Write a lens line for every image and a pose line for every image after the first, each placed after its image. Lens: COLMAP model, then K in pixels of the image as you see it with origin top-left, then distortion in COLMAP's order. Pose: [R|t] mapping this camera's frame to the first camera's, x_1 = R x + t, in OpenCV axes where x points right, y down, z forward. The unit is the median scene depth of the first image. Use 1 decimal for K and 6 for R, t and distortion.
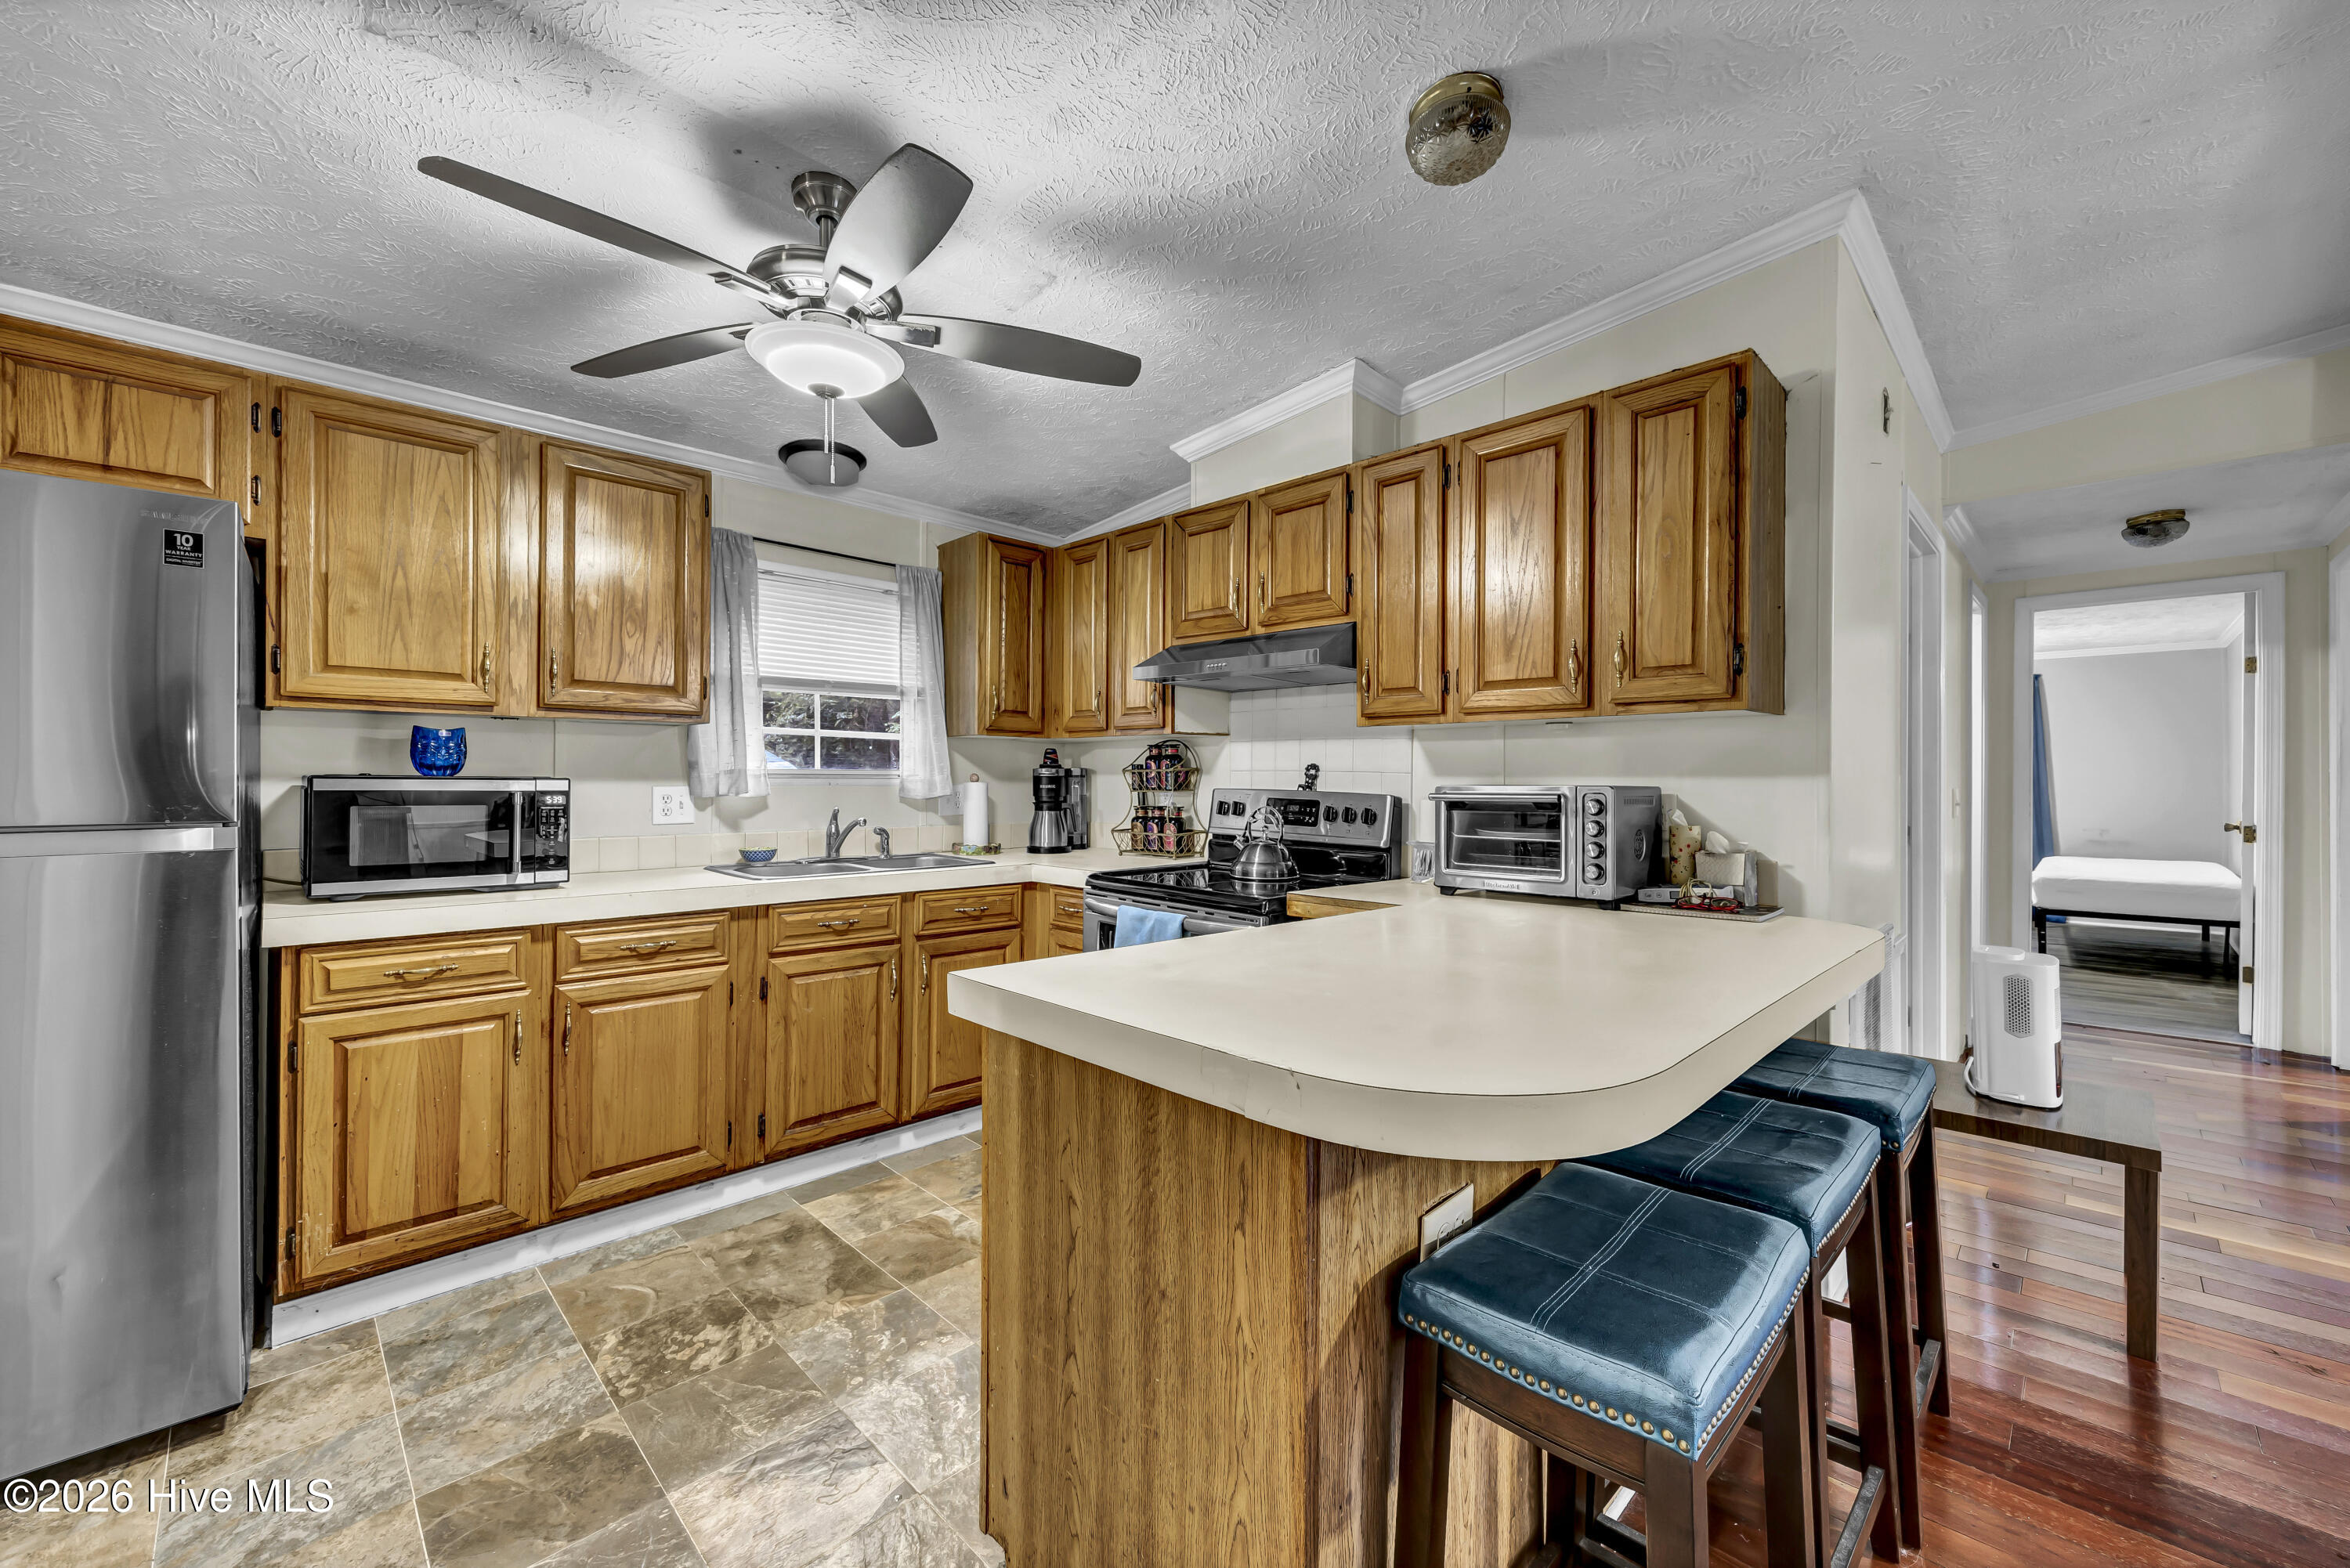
lens RADIAL K [[918.9, 0, 1189.9], [0, 918.9, 783.0], [0, 0, 1]] dist [-0.007469, 0.002414]
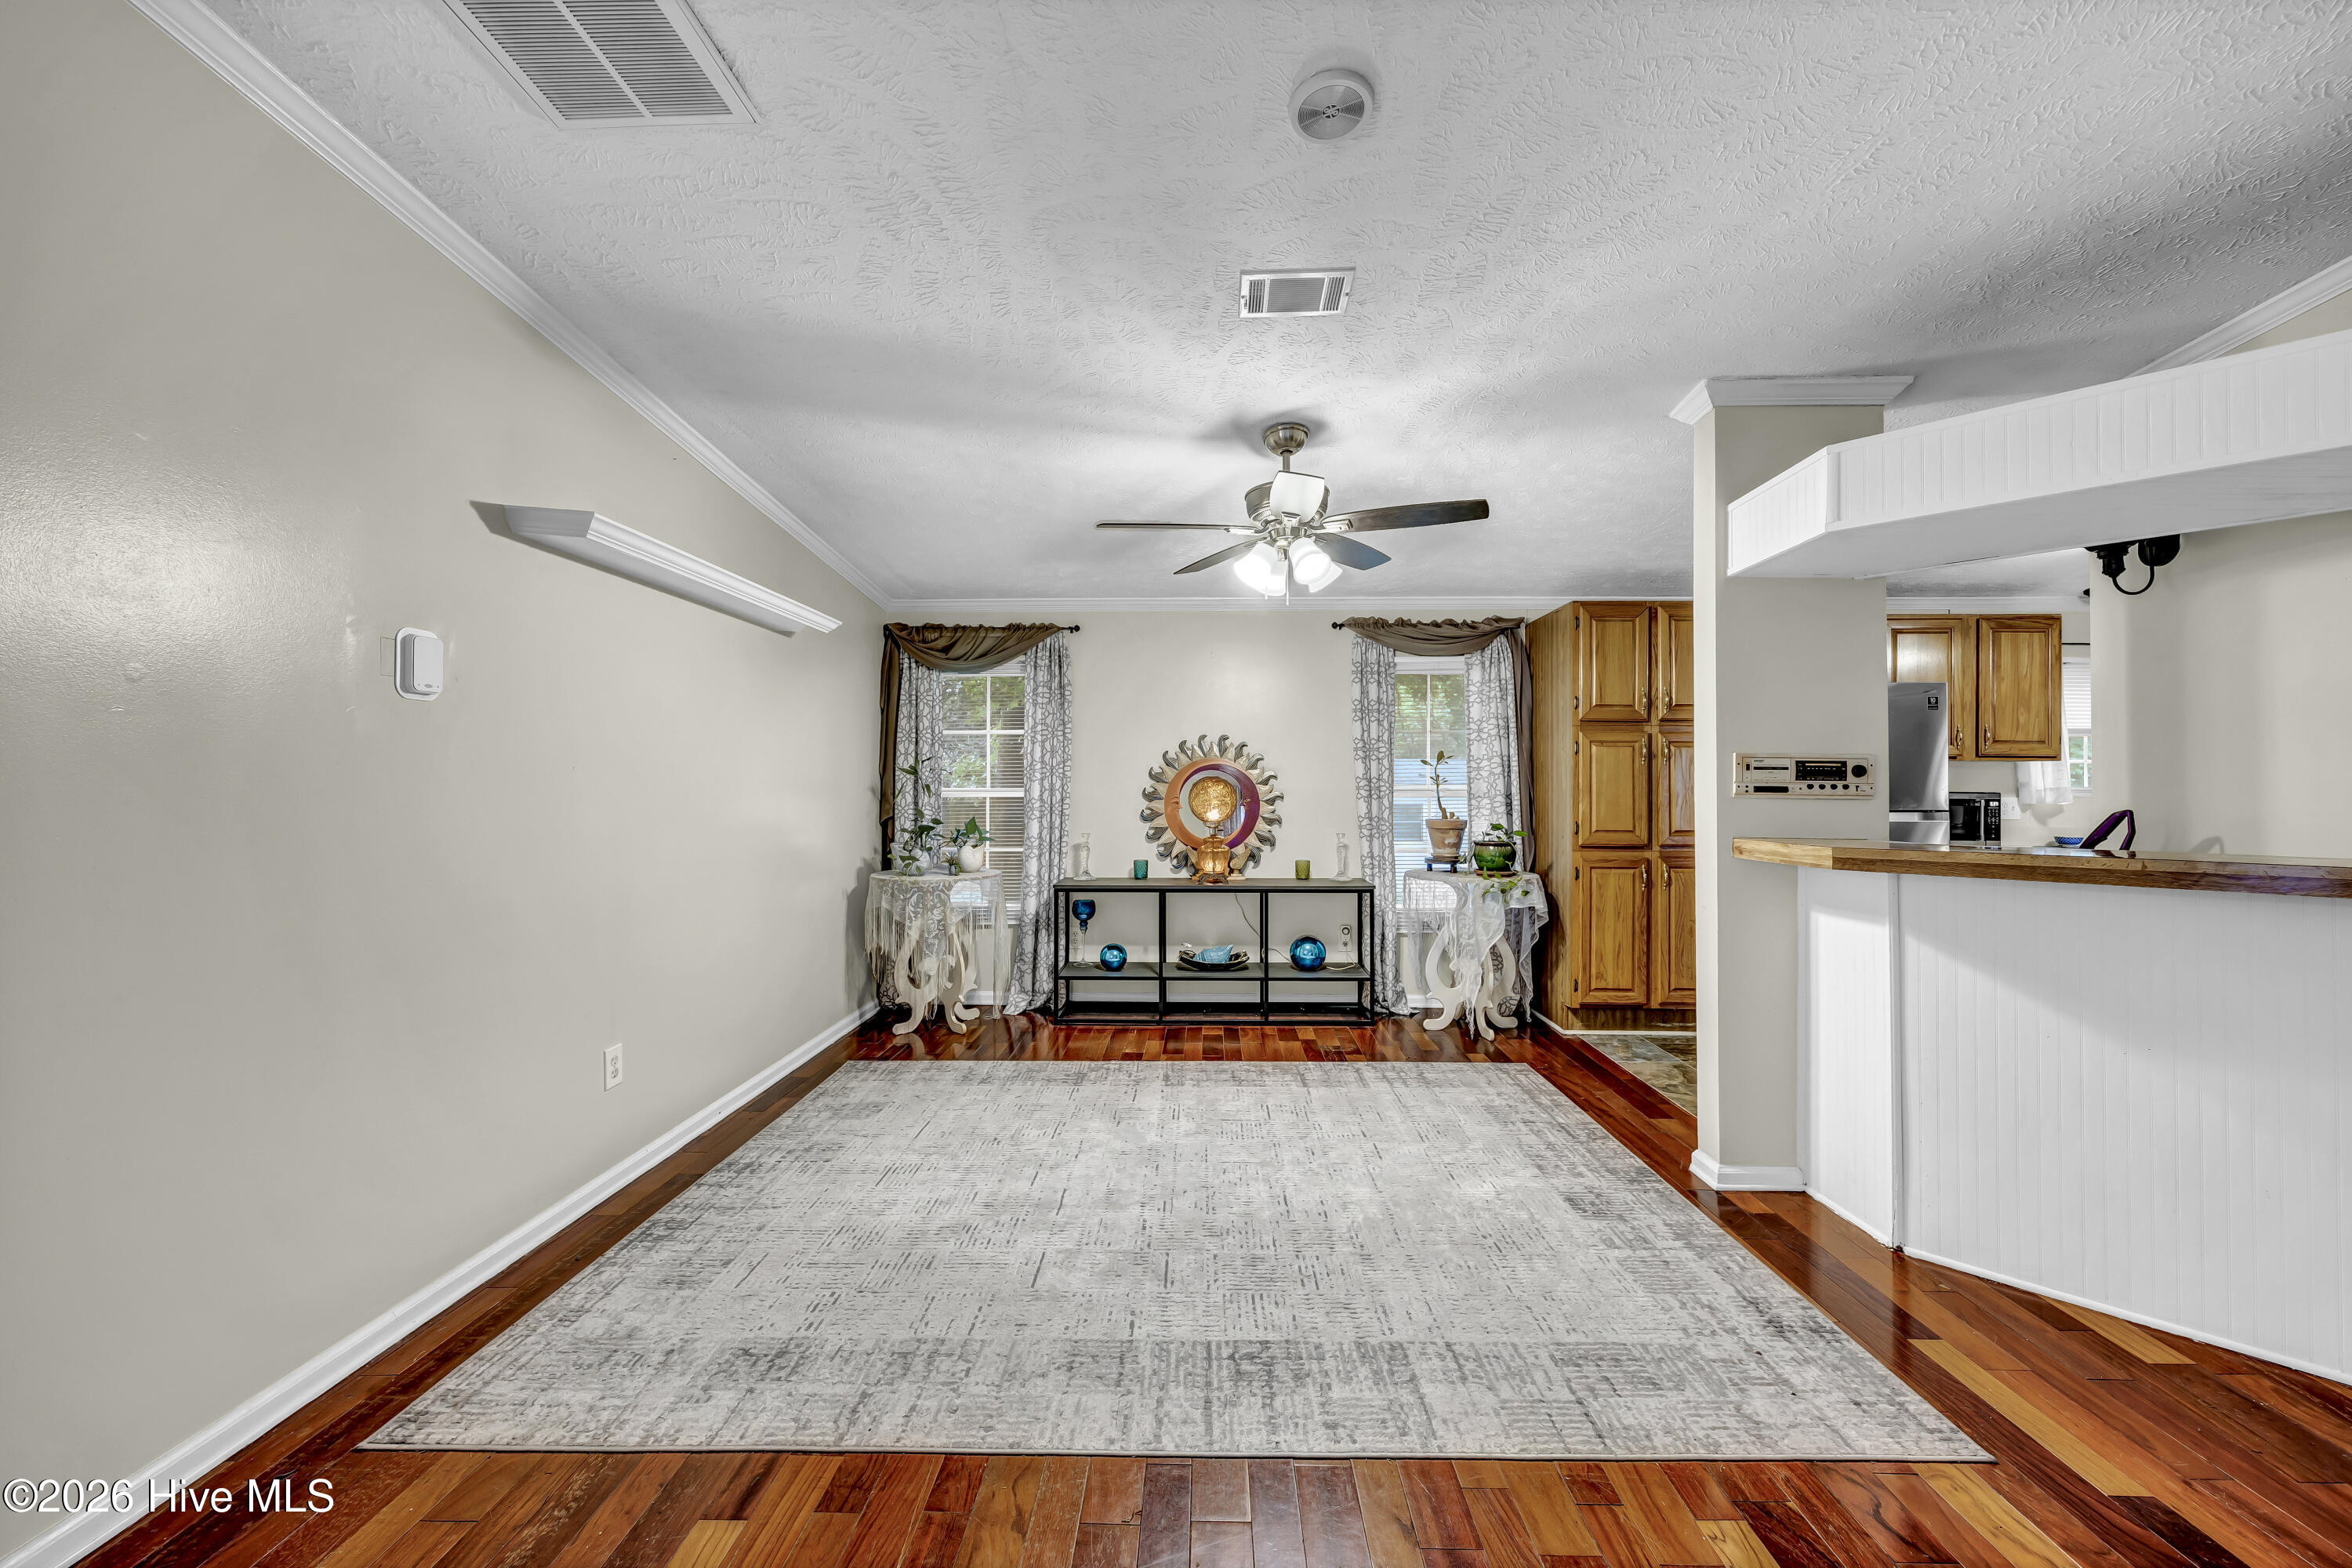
lens RADIAL K [[919.7, 0, 1189.1], [0, 919.7, 778.5], [0, 0, 1]] dist [-0.007469, 0.002414]
pose [[0.680653, -0.007042, -0.732573, -0.431034], [-0.005293, 0.999880, -0.014530, 0.002210], [0.732587, 0.013767, 0.680534, -1.574893]]
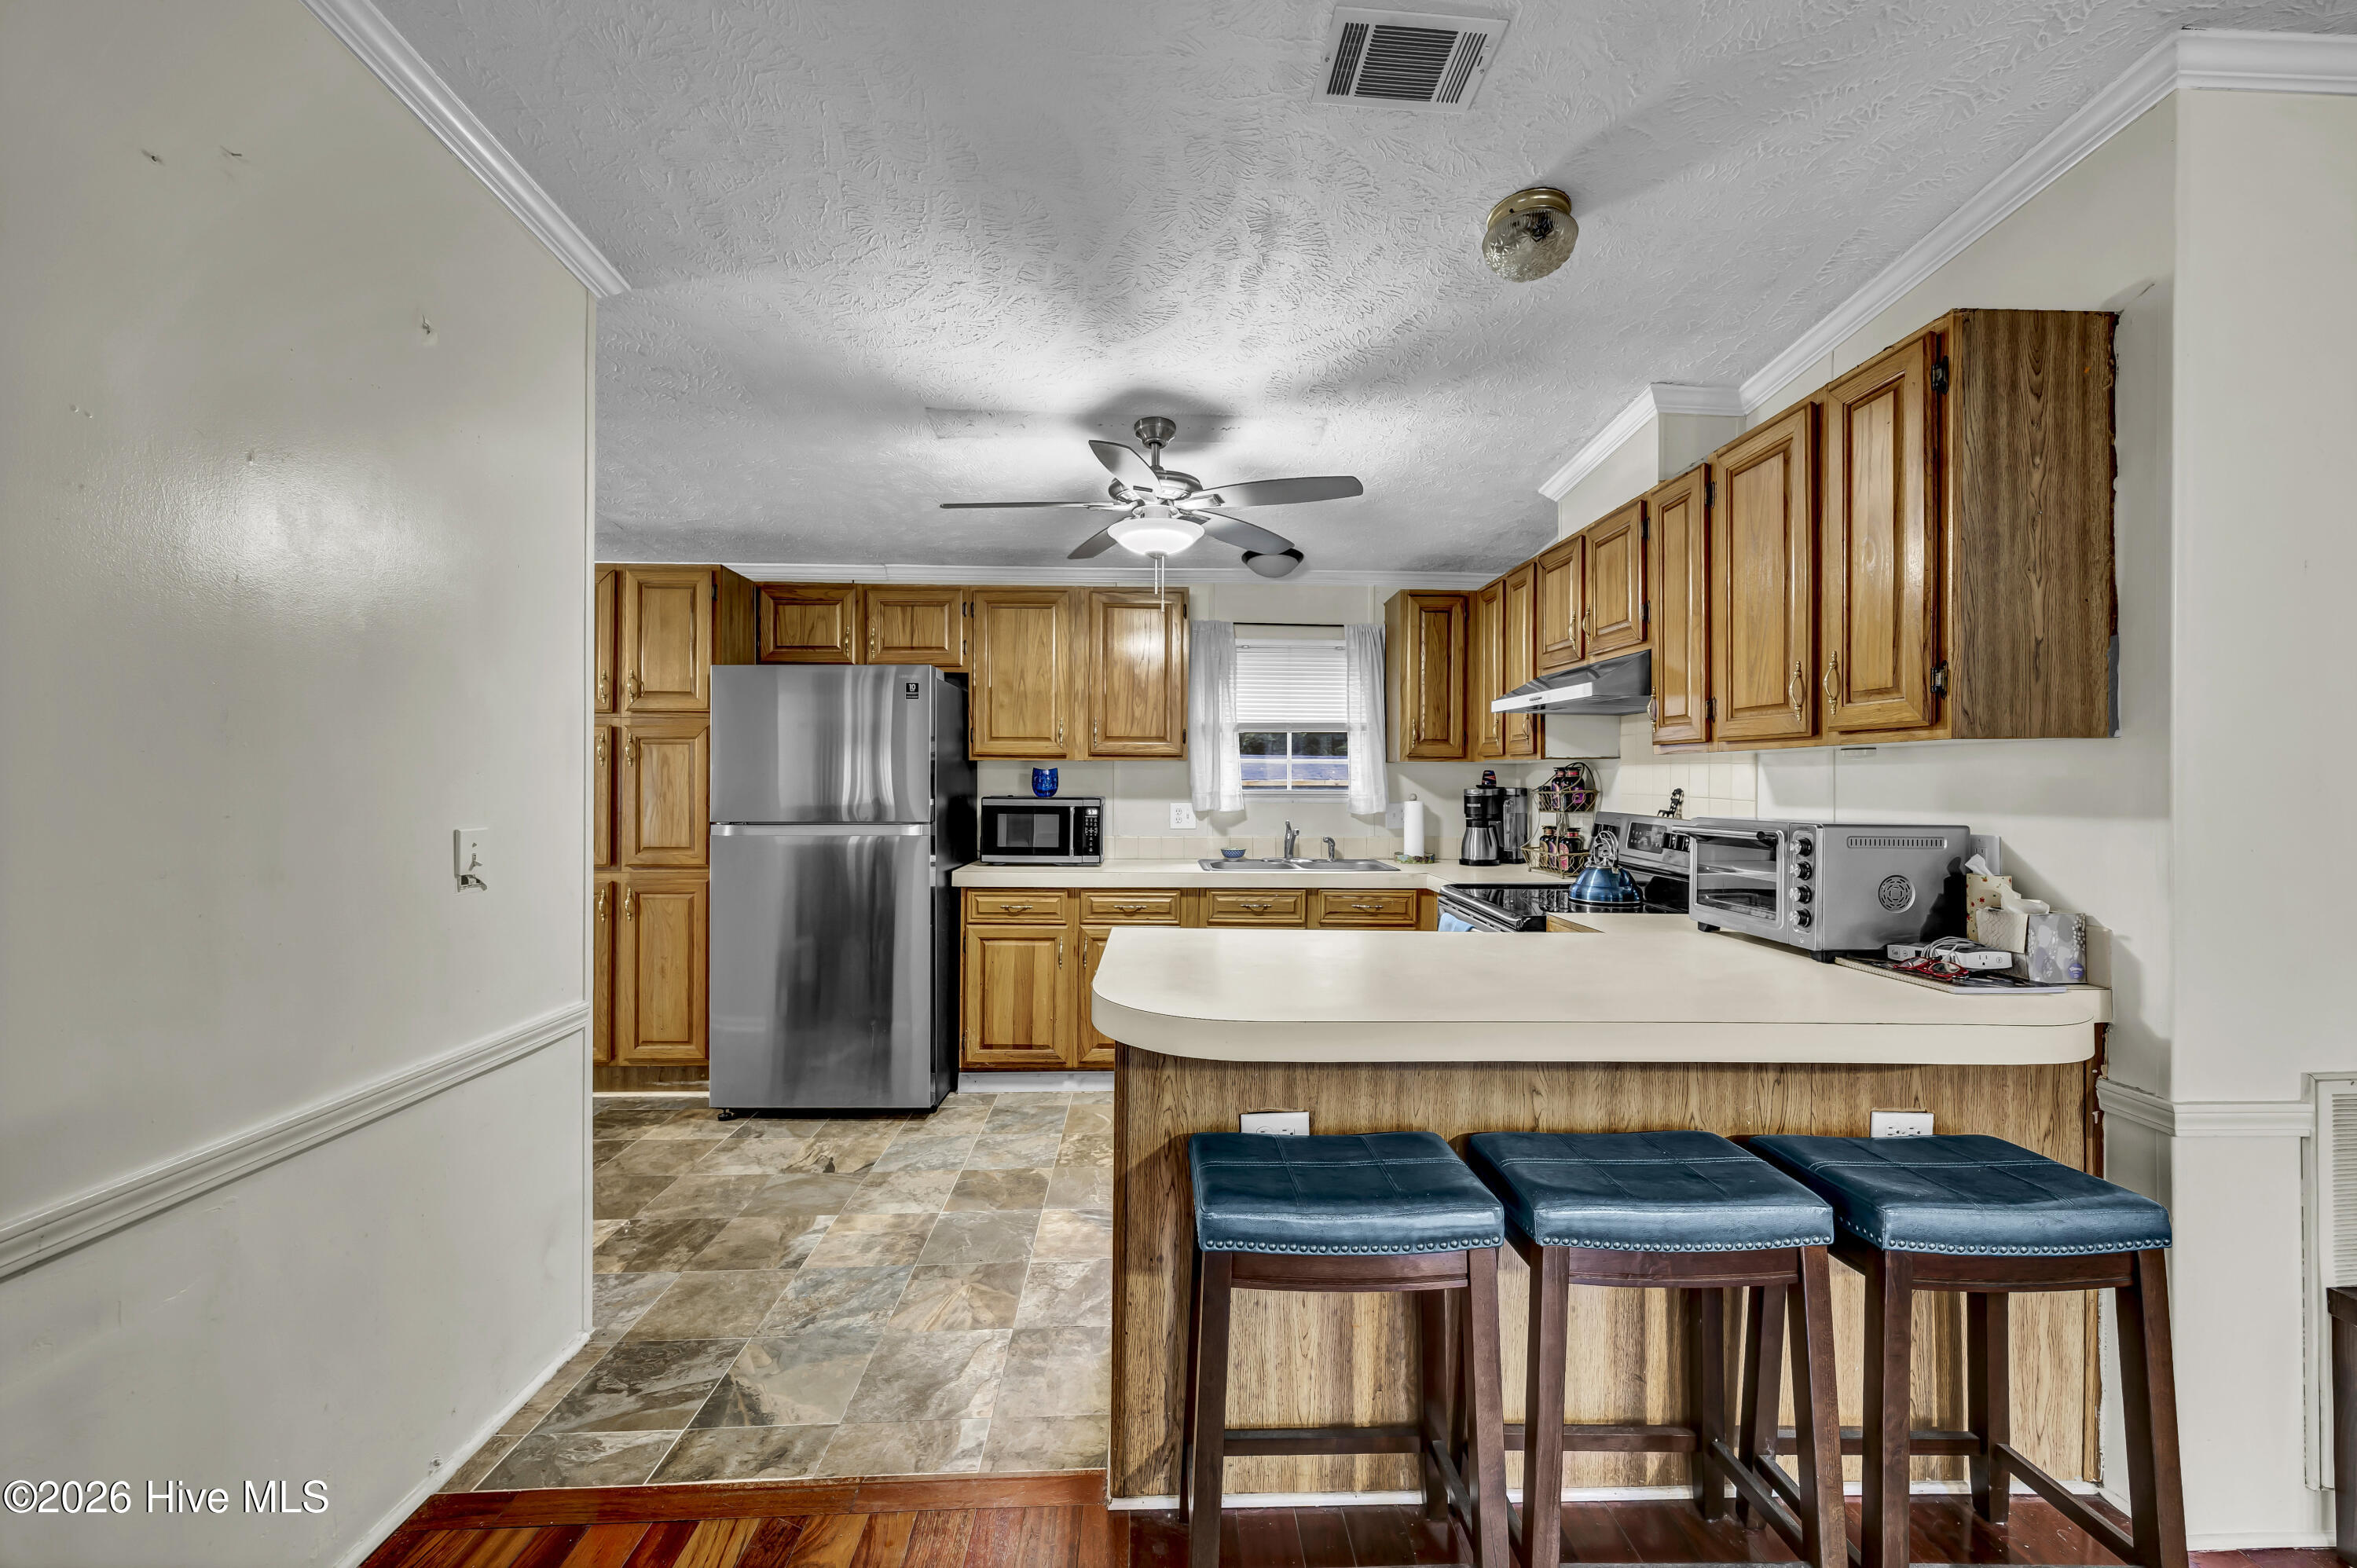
lens RADIAL K [[921.6, 0, 1193.4], [0, 921.6, 783.9], [0, 0, 1]] dist [-0.007469, 0.002414]
pose [[0.731623, 0.001098, -0.681709, 0.546846], [-0.003238, 0.999993, -0.001864, -0.028941], [0.681702, 0.003571, 0.731621, -0.071257]]
